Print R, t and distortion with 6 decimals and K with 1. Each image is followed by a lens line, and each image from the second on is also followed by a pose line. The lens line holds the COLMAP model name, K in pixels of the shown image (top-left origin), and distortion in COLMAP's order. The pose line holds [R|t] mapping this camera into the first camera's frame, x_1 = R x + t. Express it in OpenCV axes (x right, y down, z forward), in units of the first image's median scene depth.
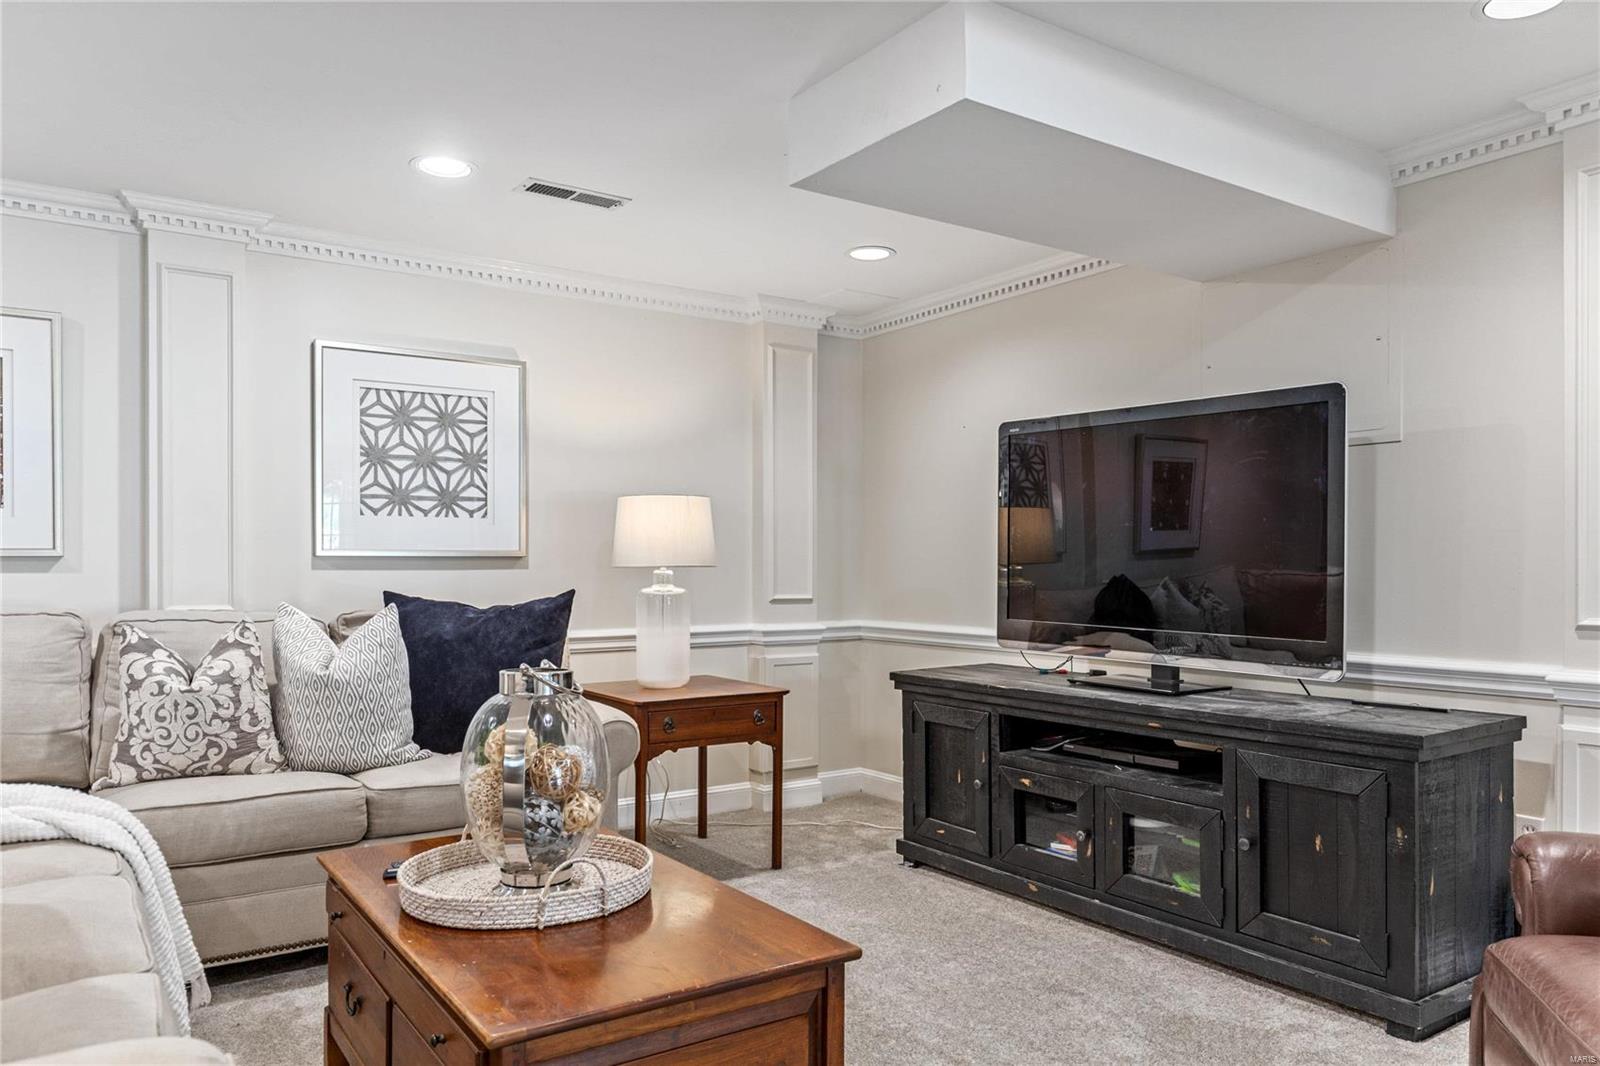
lens RADIAL K [[1092.5, 0, 801.6], [0, 1092.5, 564.4], [0, 0, 1]] dist [0.001432, -0.010994]
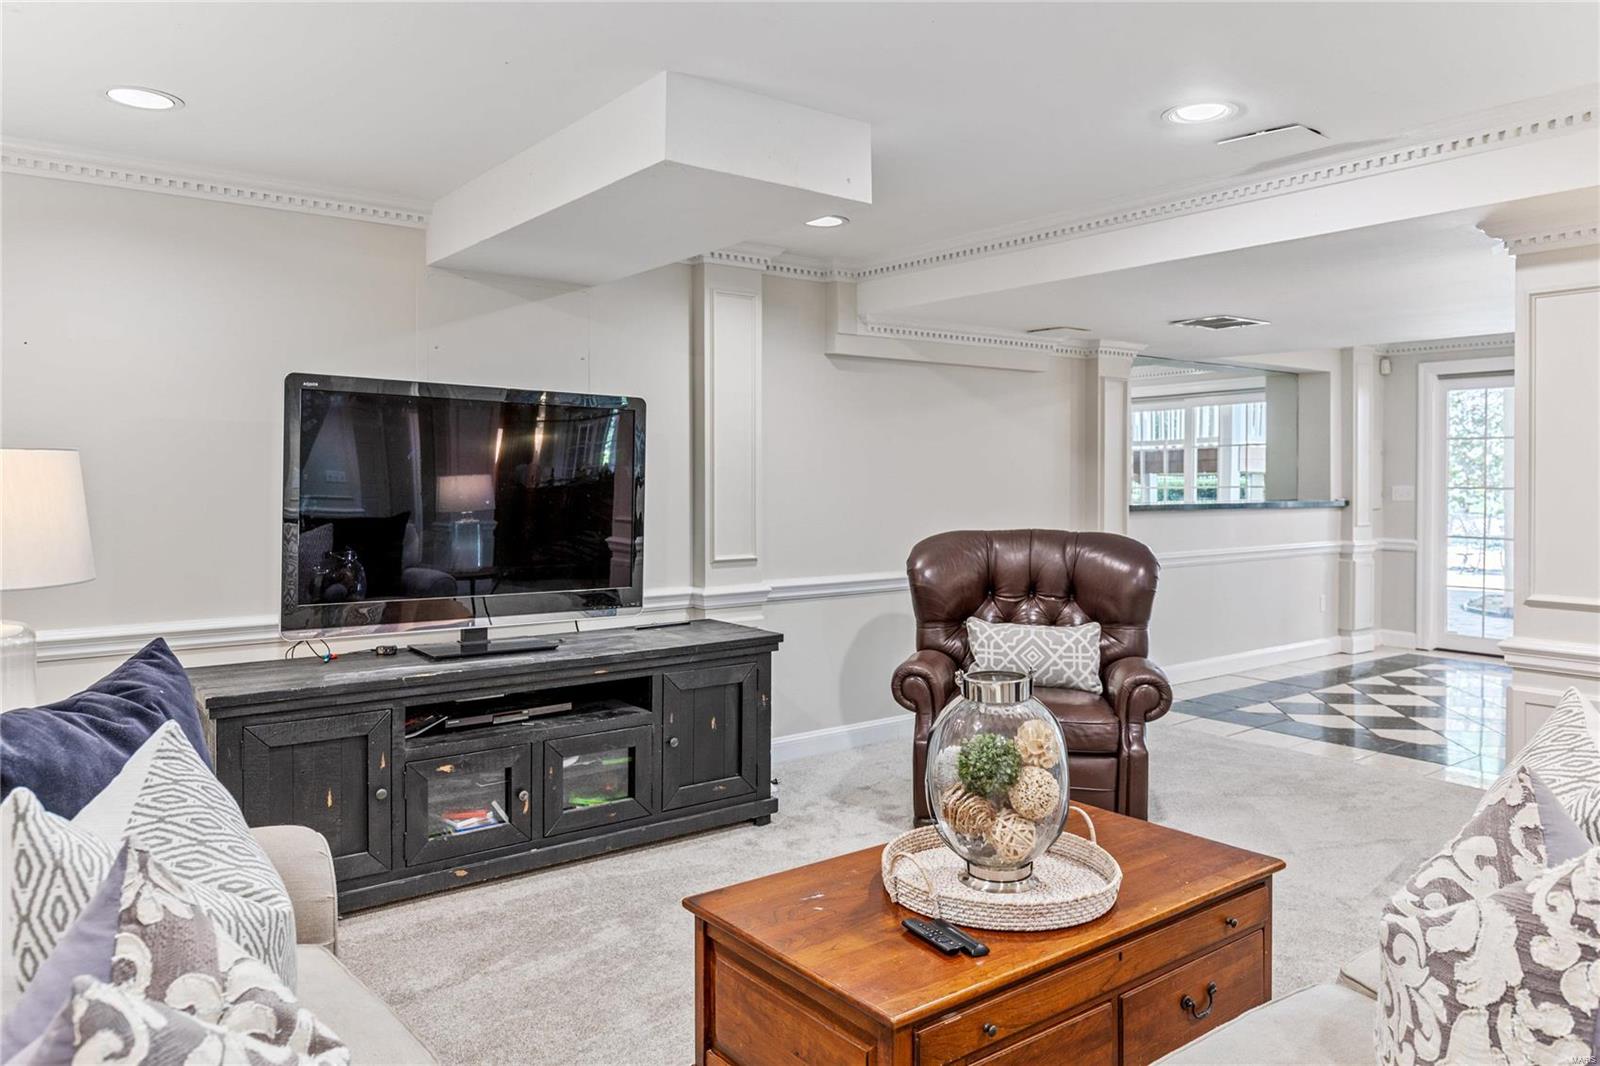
lens RADIAL K [[1092.5, 0, 794.4], [0, 1092.5, 487.1], [0, 0, 1]] dist [0.001432, -0.010994]
pose [[-0.043456, -0.005741, 0.999039, -0.746777], [0.001720, 0.999982, 0.005821, -0.051310], [-0.999054, 0.001971, -0.043445, 0.723441]]
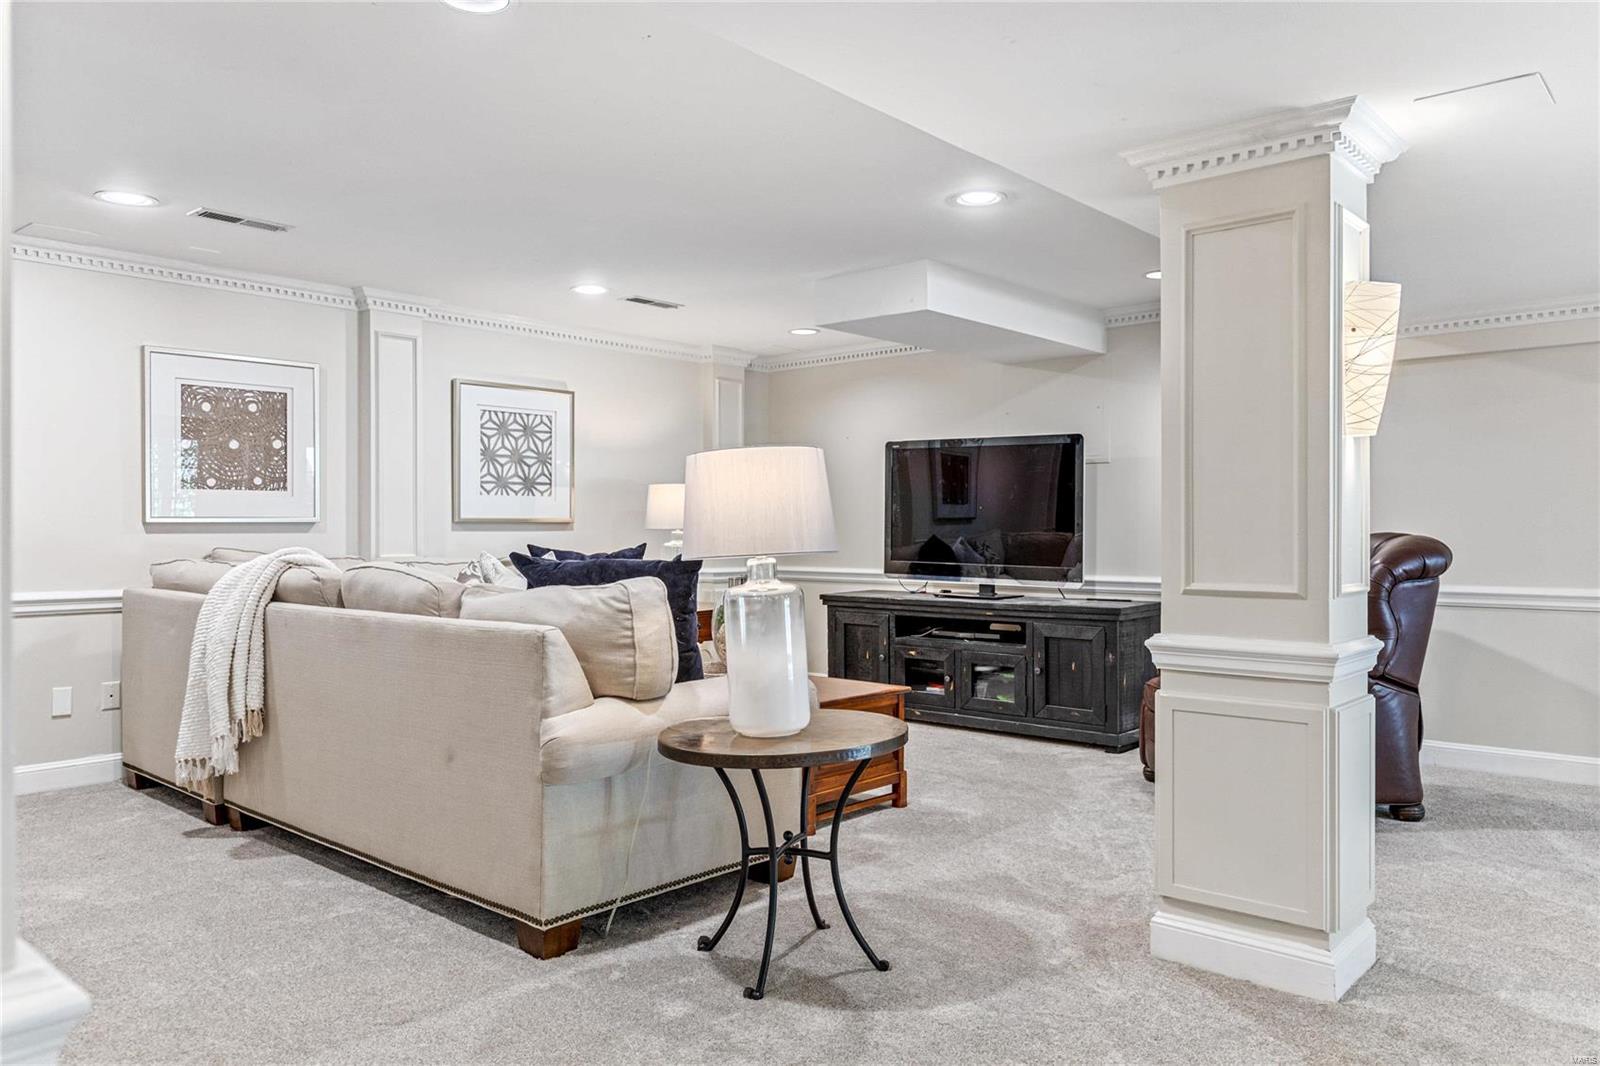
lens RADIAL K [[1092.5, 0, 802.2], [0, 1092.5, 524.2], [0, 0, 1]] dist [0.001432, -0.010994]
pose [[0.971446, 0.001097, 0.237257, -0.370329], [-0.000213, 0.999993, -0.003751, 0.001174], [-0.237259, 0.003594, 0.971440, -0.632986]]
